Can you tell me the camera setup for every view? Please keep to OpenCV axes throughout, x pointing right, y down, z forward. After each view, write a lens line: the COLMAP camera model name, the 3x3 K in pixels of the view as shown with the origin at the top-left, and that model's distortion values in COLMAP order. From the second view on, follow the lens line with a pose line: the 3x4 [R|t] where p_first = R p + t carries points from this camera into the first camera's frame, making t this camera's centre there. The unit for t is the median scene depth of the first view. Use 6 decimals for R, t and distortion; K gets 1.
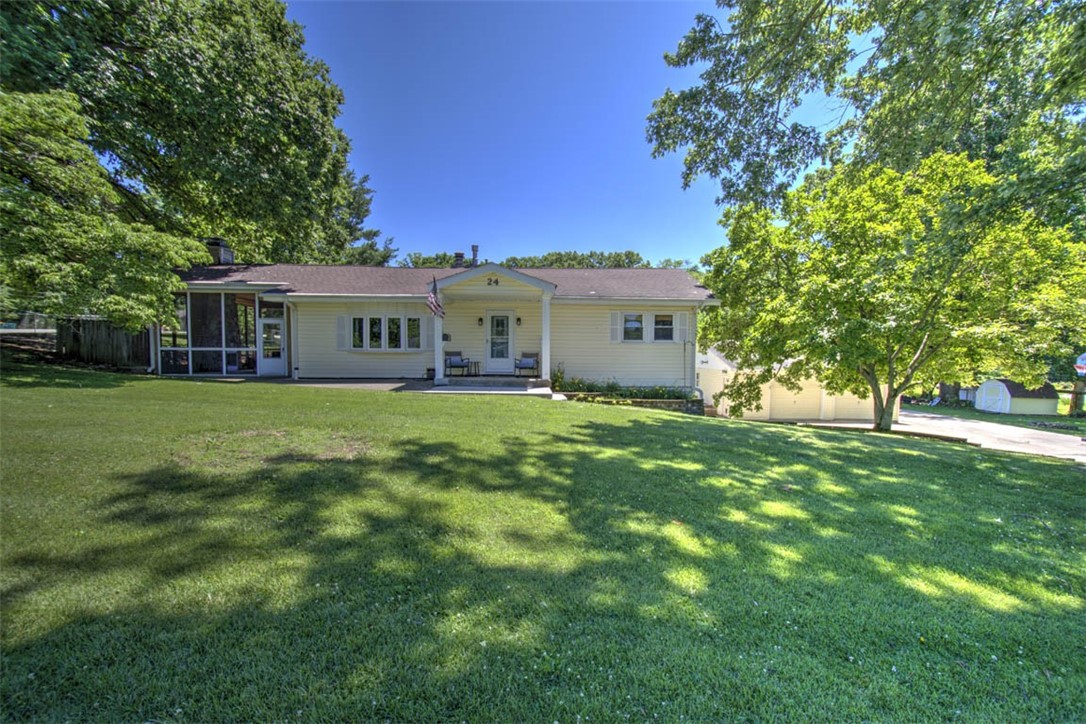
lens RADIAL K [[465.8, 0, 543.5], [0, 465.8, 366.4], [0, 0, 1]] dist [-0.010003, -0.000172]
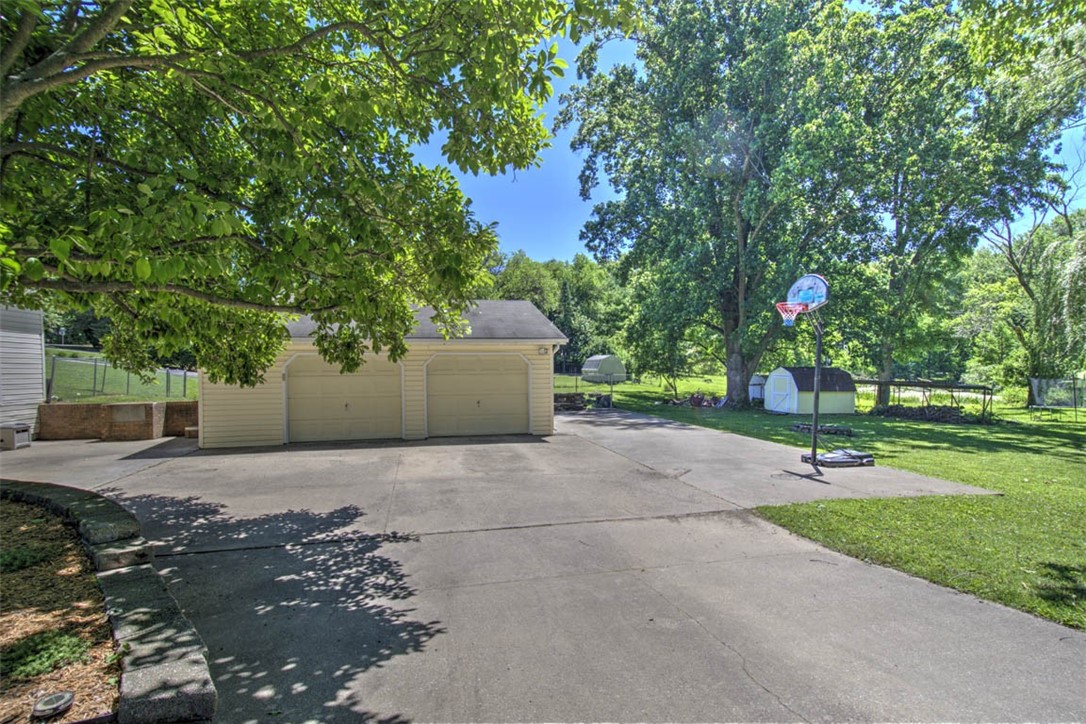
lens RADIAL K [[511.0, 0, 541.4], [0, 511.0, 363.2], [0, 0, 1]] dist [-0.000714, -0.000061]
pose [[0.977182, -0.017658, 0.211670, 0.875444], [0.024745, 0.999217, -0.030880, 0.074546], [-0.210959, 0.035413, 0.976853, 0.572728]]
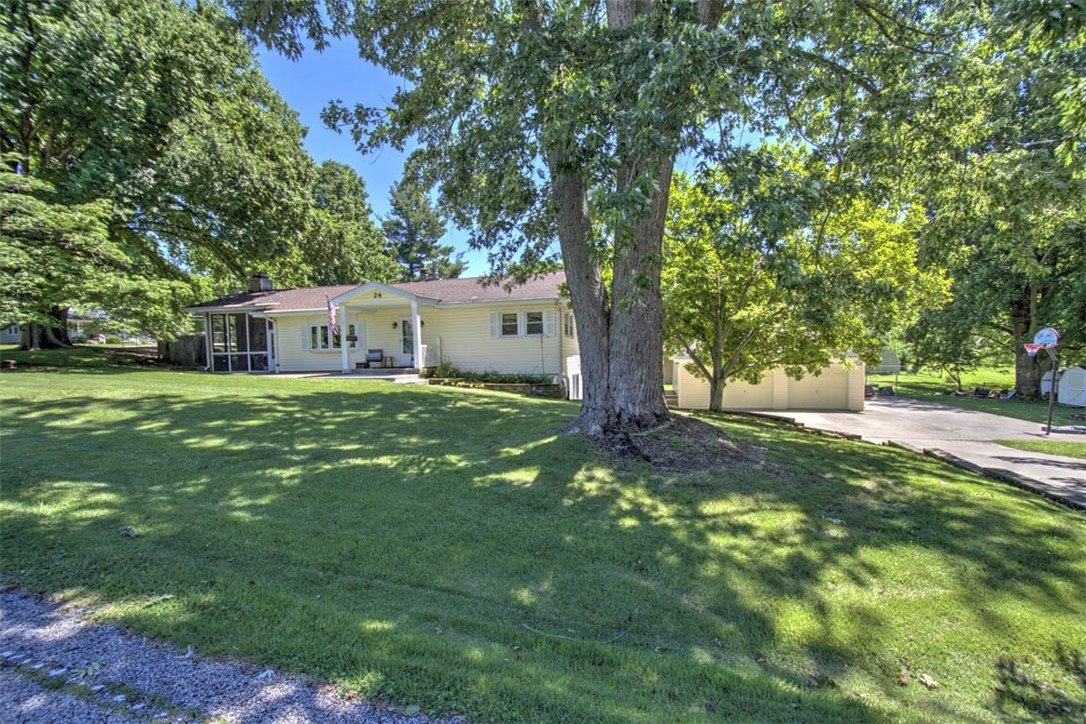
lens RADIAL K [[465.8, 0, 543.9], [0, 465.8, 370.3], [0, 0, 1]] dist [-0.010003, -0.000172]
pose [[0.964111, -0.017845, -0.264898, 0.545928], [0.019399, 0.999807, 0.003253, 0.028372], [0.264789, -0.008275, 0.964271, -0.115324]]
